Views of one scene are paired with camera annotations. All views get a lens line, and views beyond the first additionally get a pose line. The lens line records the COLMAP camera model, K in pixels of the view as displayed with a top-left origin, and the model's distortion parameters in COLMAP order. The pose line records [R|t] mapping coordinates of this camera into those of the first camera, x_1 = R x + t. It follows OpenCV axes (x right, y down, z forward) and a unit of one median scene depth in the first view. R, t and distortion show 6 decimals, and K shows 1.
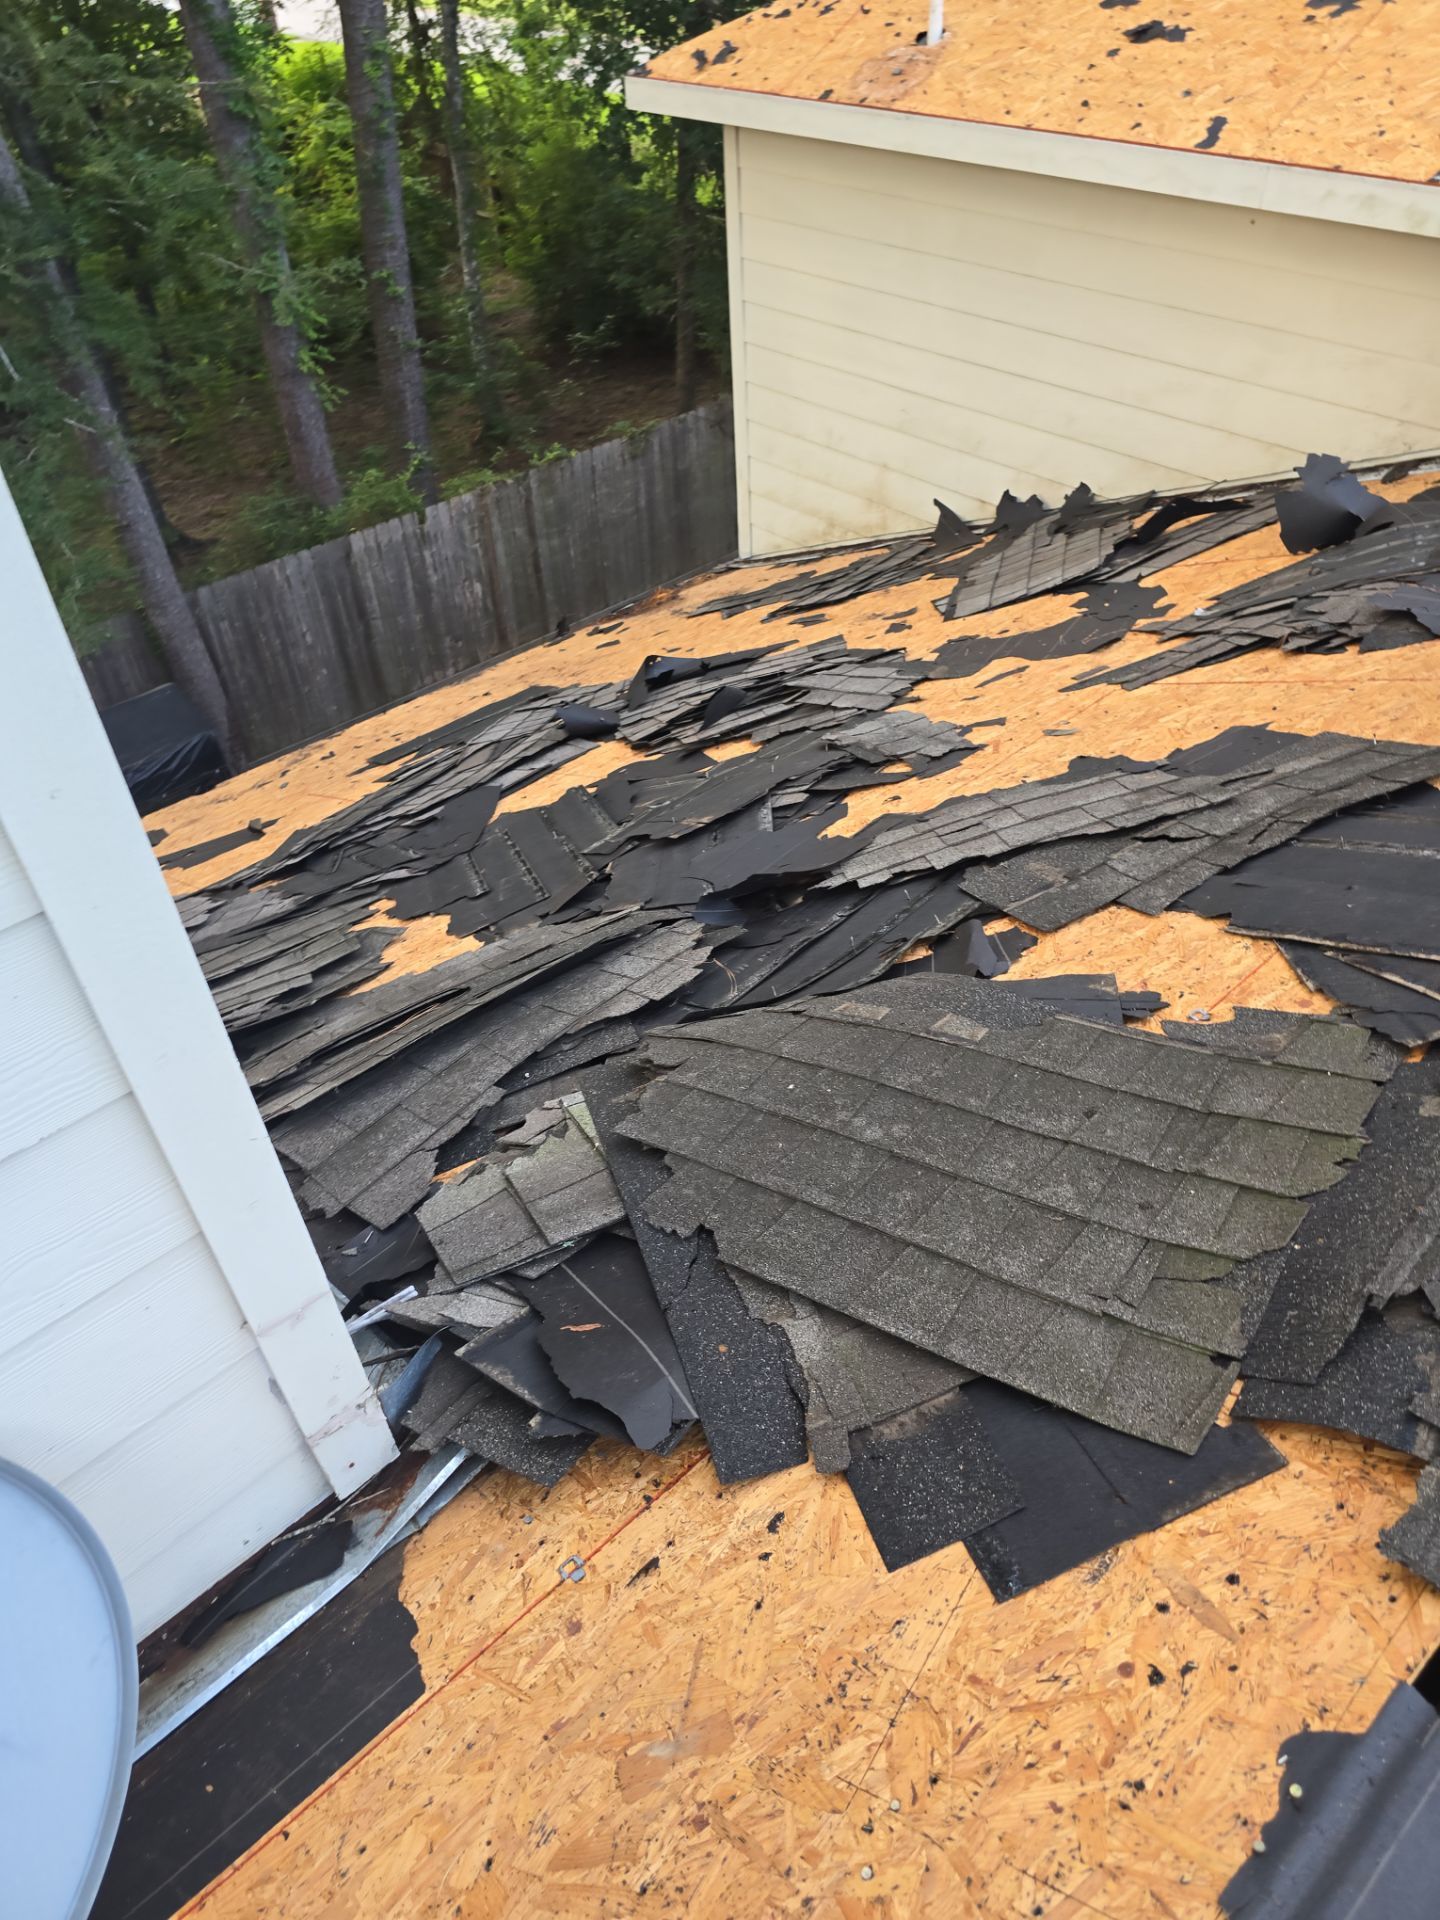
lens RADIAL K [[1252.8, 0, 718.0], [0, 1252.8, 970.9], [0, 0, 1]] dist [0.038176, -0.054744]
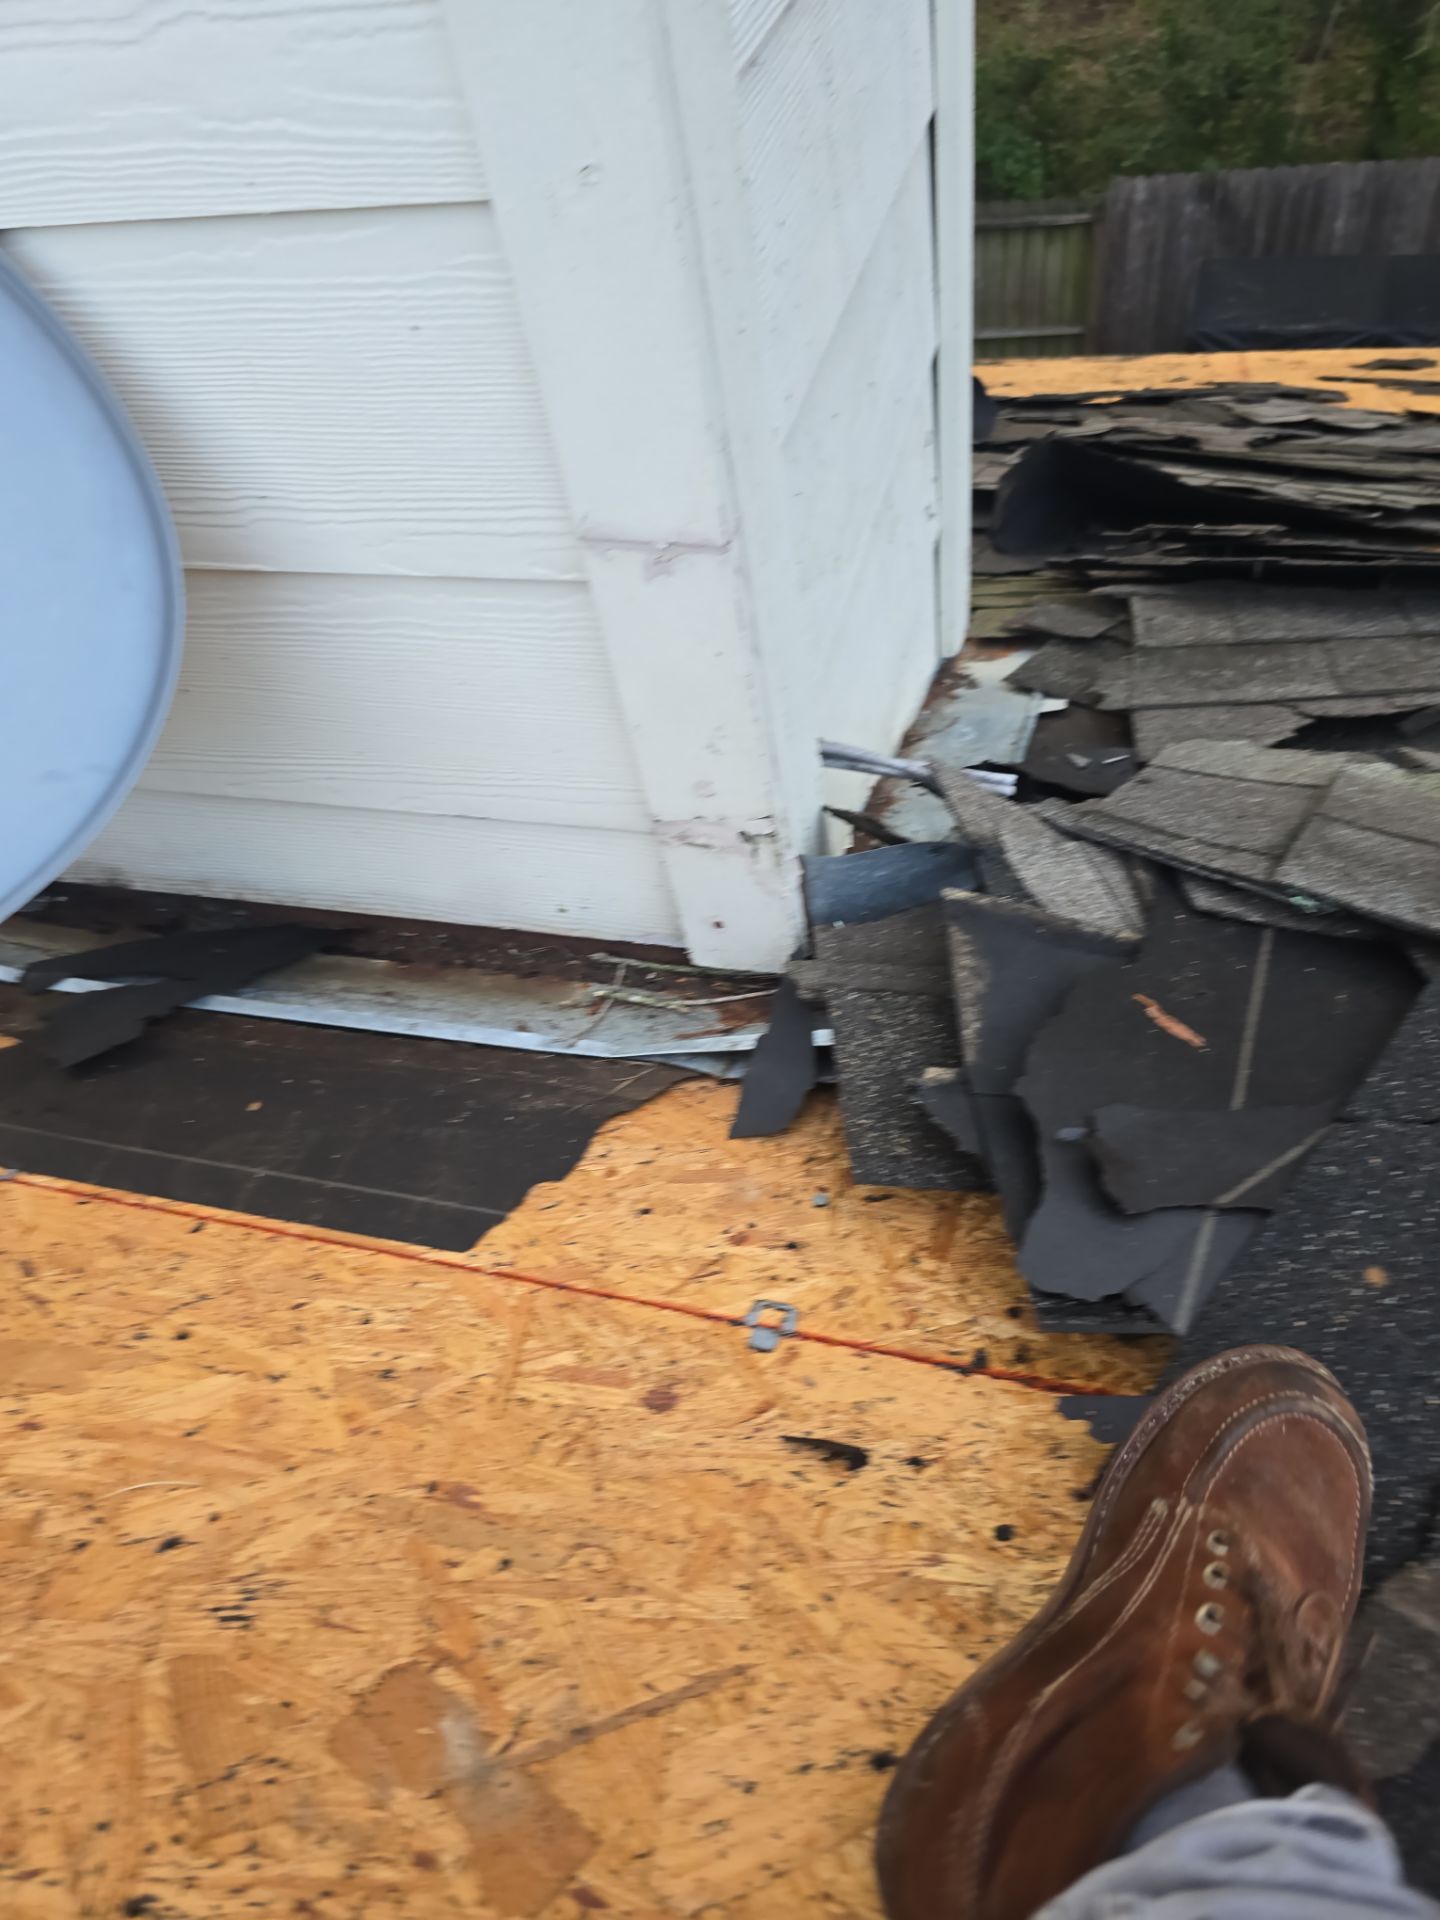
lens RADIAL K [[1252.8, 0, 718.0], [0, 1252.8, 970.9], [0, 0, 1]] dist [0.038176, -0.054744]
pose [[0.528932, 0.631550, -0.566899, 0.063589], [-0.450681, 0.775045, 0.442936, 0.156632], [0.719109, 0.021208, 0.694574, 0.629104]]
